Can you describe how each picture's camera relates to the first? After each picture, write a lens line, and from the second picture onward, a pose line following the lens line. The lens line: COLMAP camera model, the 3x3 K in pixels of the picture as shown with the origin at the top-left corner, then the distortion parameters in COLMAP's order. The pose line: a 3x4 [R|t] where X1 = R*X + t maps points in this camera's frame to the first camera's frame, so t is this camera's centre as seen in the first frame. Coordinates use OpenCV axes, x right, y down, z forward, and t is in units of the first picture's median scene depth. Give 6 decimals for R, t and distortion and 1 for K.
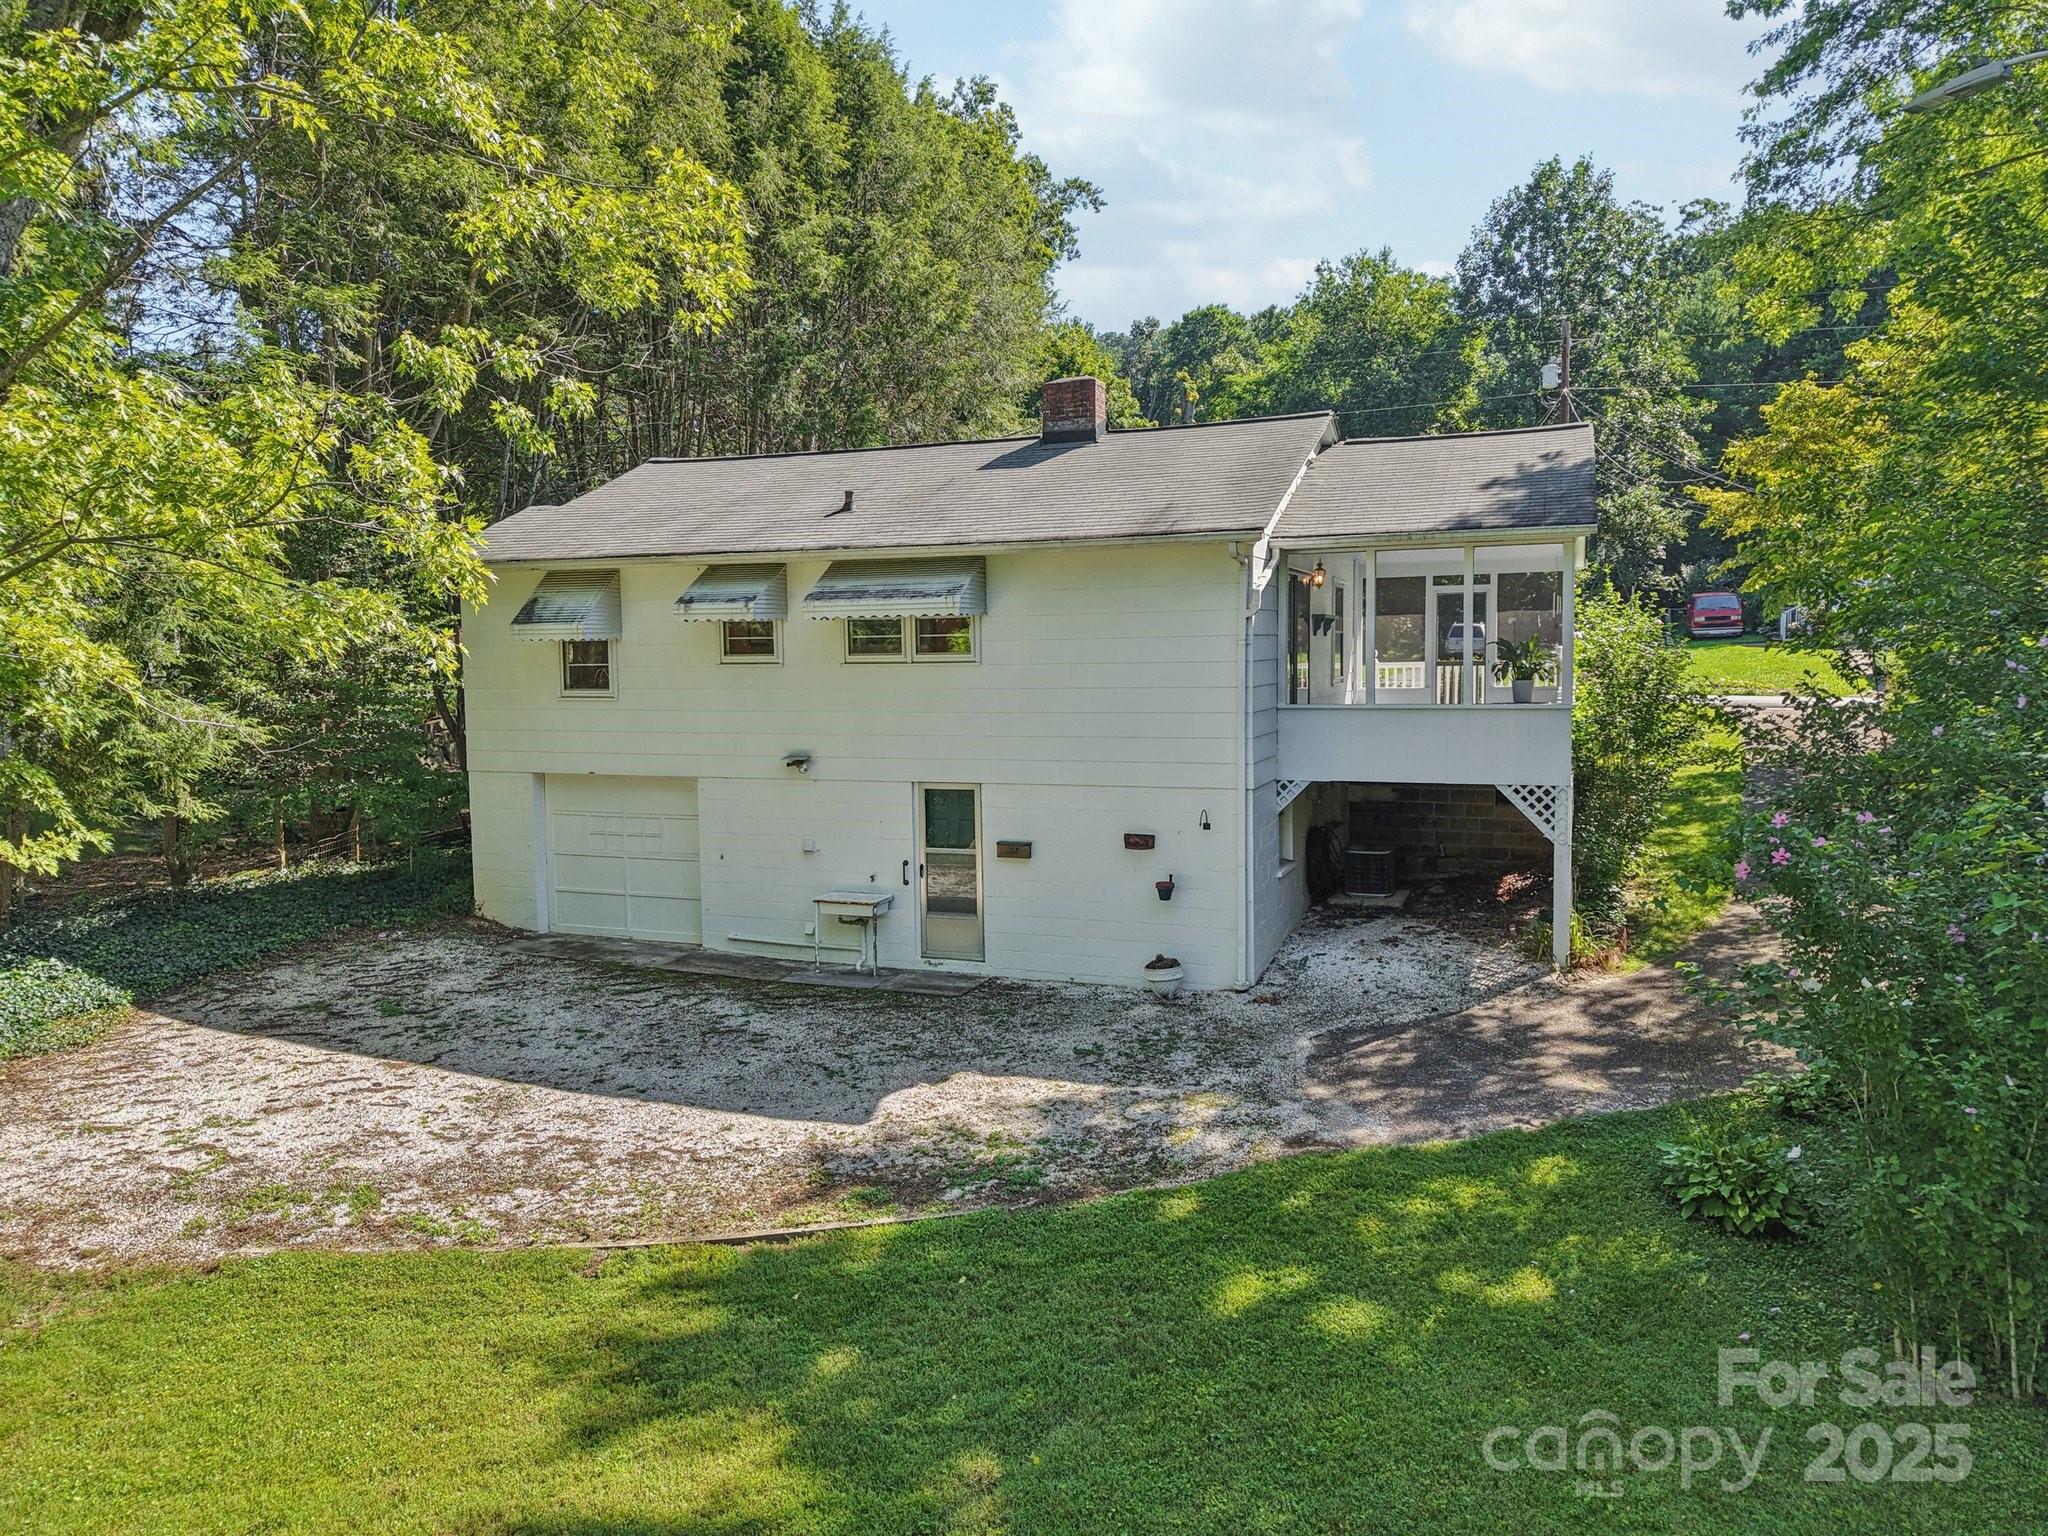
lens RADIAL K [[1423.5, 0, 1024.0], [0, 1423.5, 768.0], [0, 0, 1]] dist [0.010497, 0.006138]
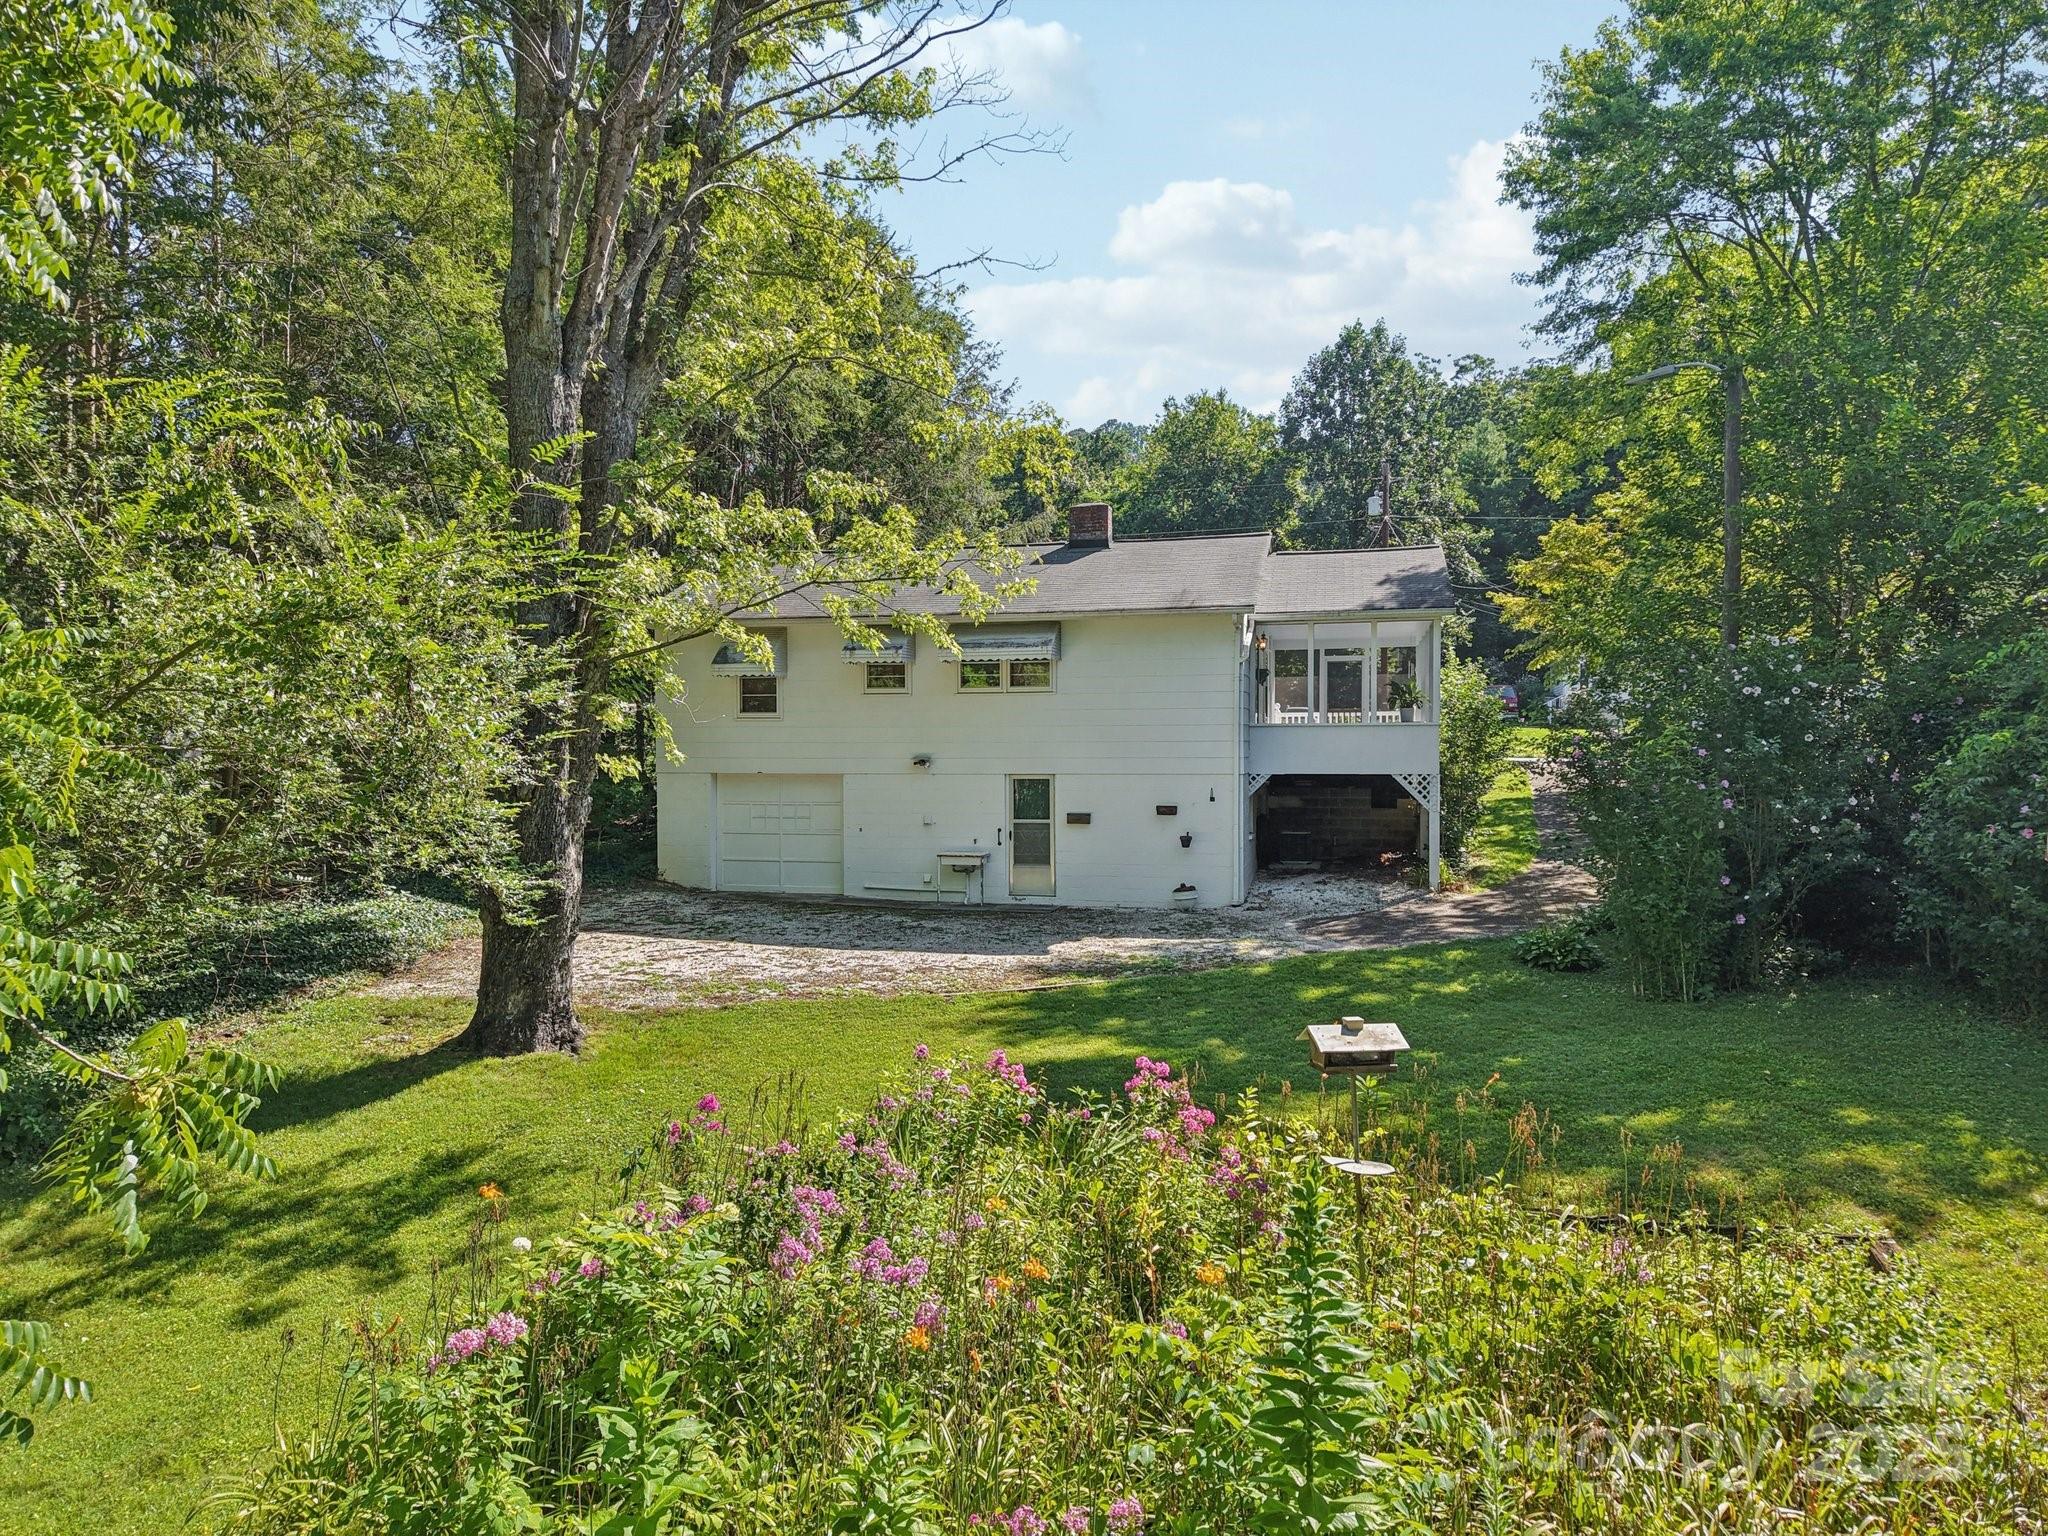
lens RADIAL K [[1399.8, 0, 1020.2], [0, 1399.8, 797.8], [0, 0, 1]] dist [0.008189, -0.000058]
pose [[0.991433, 0.005926, 0.130482, -0.232287], [0.000327, 0.998855, -0.047846, 0.095179], [-0.130616, 0.047479, 0.990295, -0.392317]]
